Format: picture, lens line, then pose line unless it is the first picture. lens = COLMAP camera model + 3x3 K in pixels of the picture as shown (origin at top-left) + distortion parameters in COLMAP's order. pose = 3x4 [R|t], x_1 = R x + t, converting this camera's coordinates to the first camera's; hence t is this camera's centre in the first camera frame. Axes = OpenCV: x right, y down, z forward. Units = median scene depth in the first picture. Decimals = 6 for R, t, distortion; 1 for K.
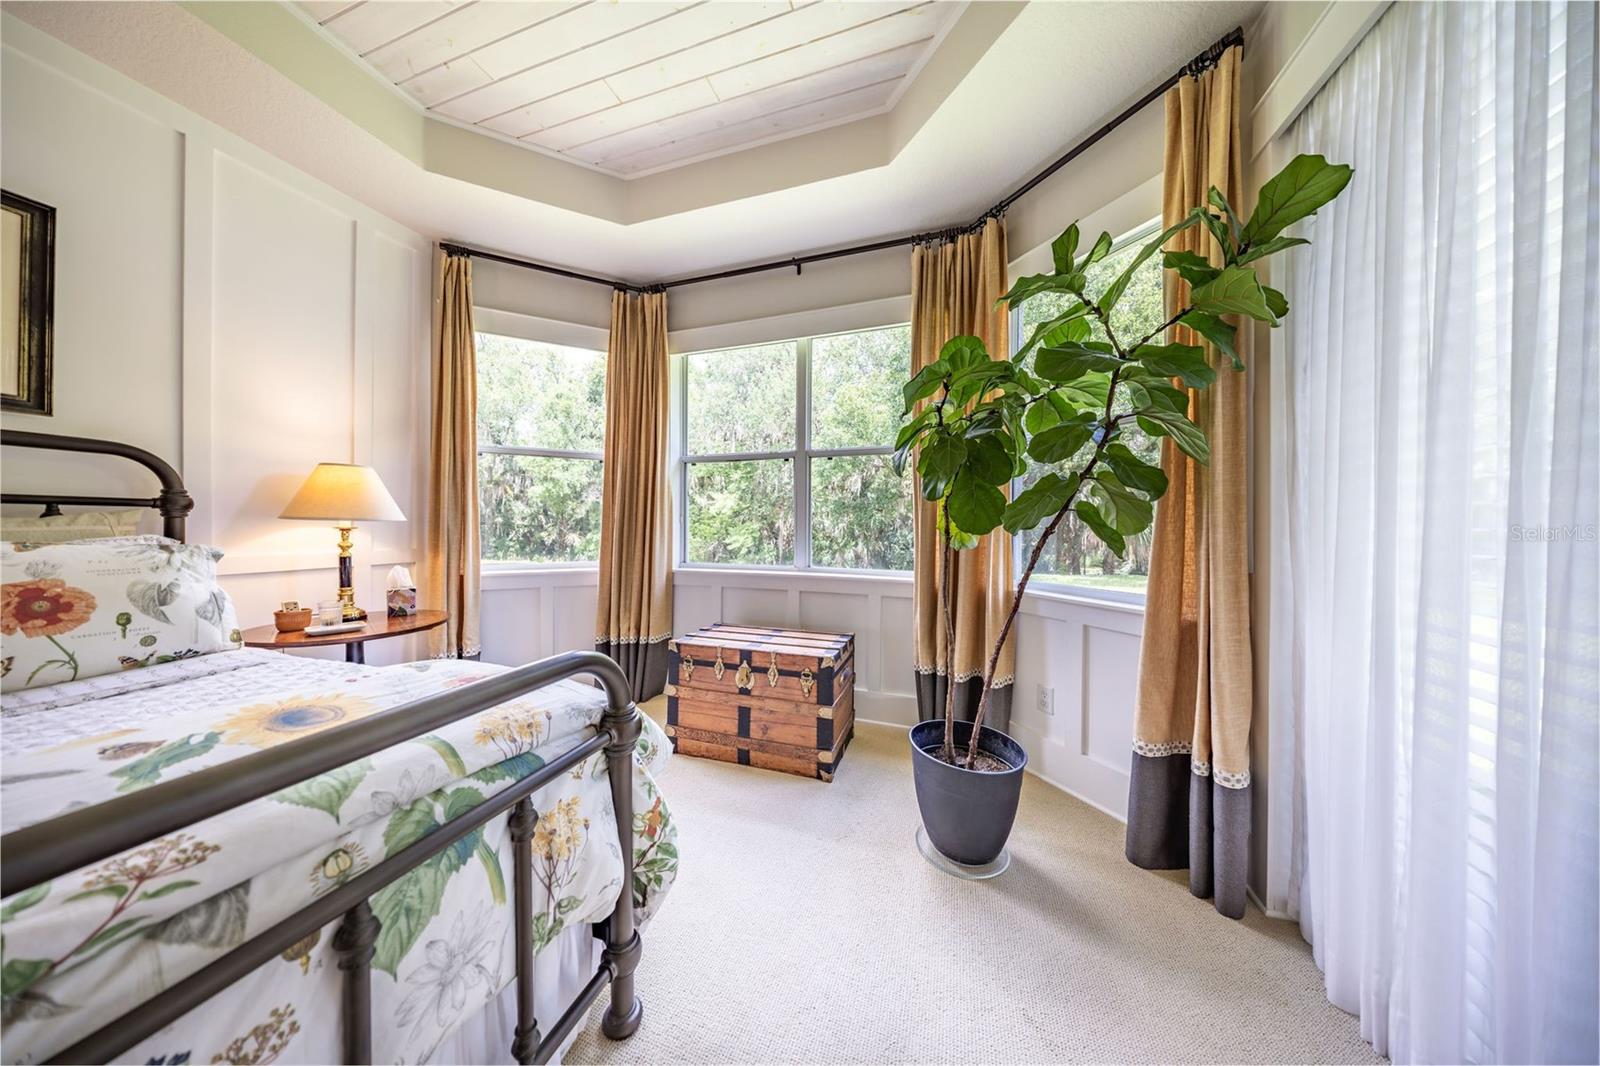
lens RADIAL K [[464.8, 0, 801.2], [0, 464.8, 529.5], [0, 0, 1]] dist [0.001329, -0.000137]
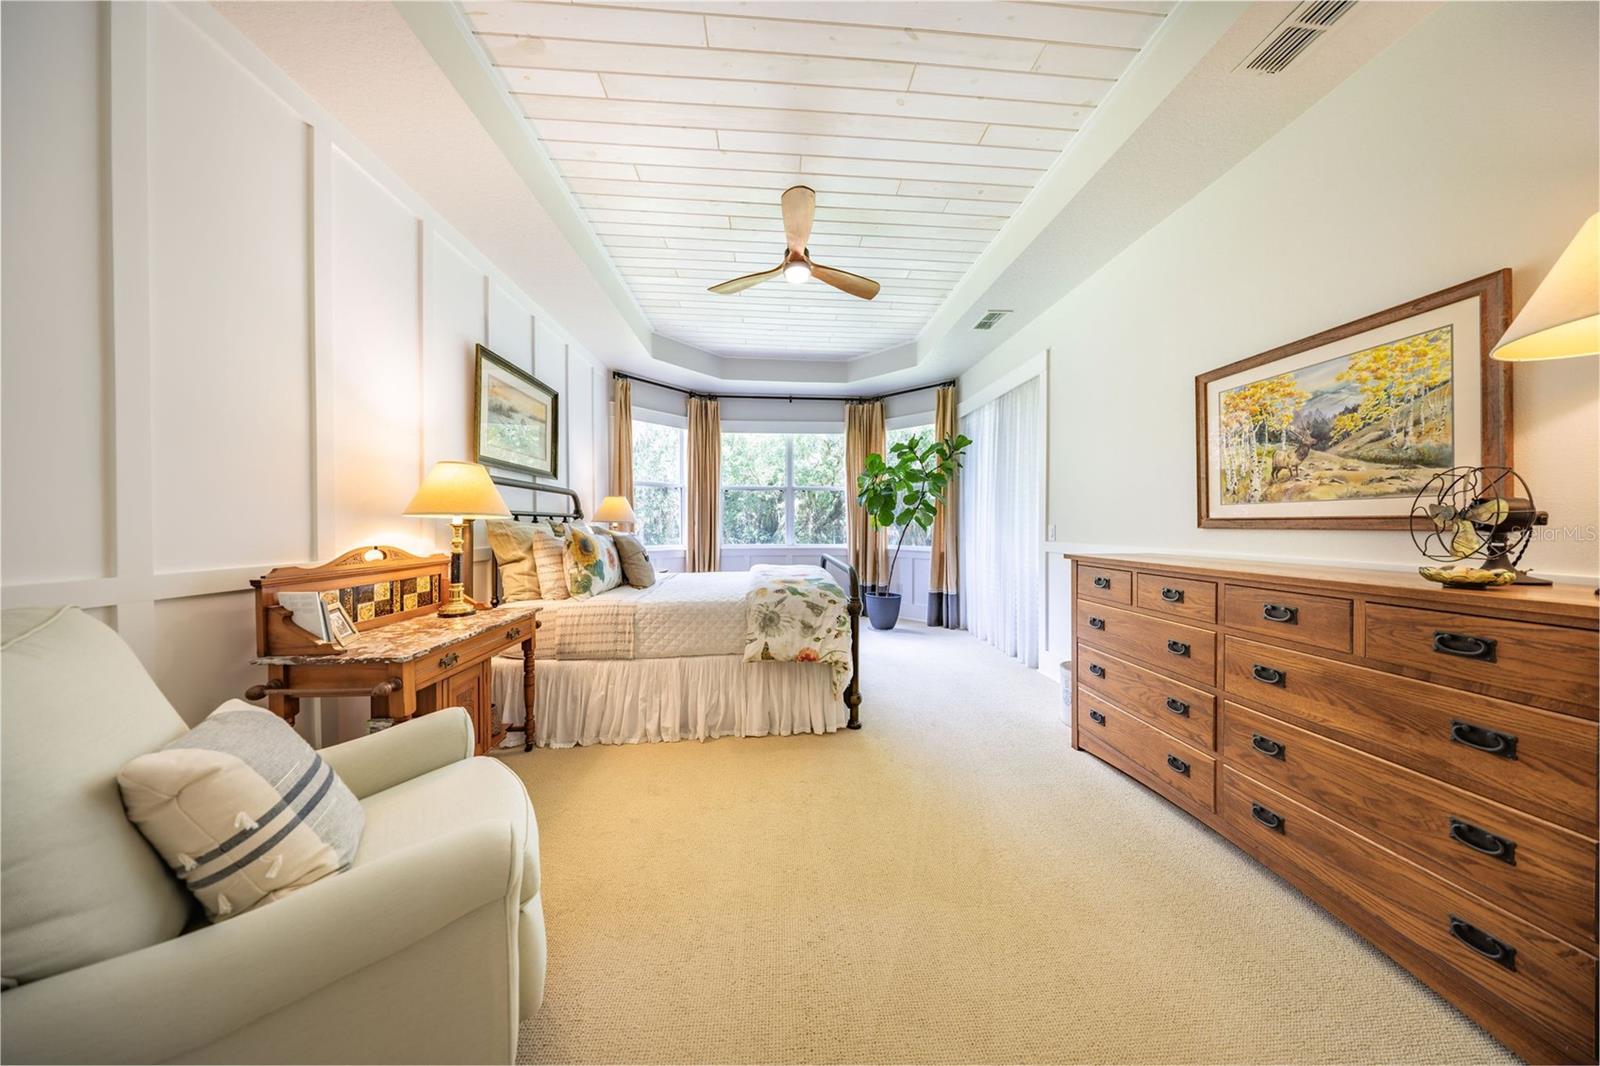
lens RADIAL K [[458.6, 0, 802.9], [0, 458.6, 530.9], [0, 0, 1]] dist [0.003161, -0.001908]
pose [[0.927944, 0.000801, 0.372719, -1.304170], [0.002741, 0.999956, -0.008972, 0.067082], [-0.372710, 0.009347, 0.927901, -1.657148]]
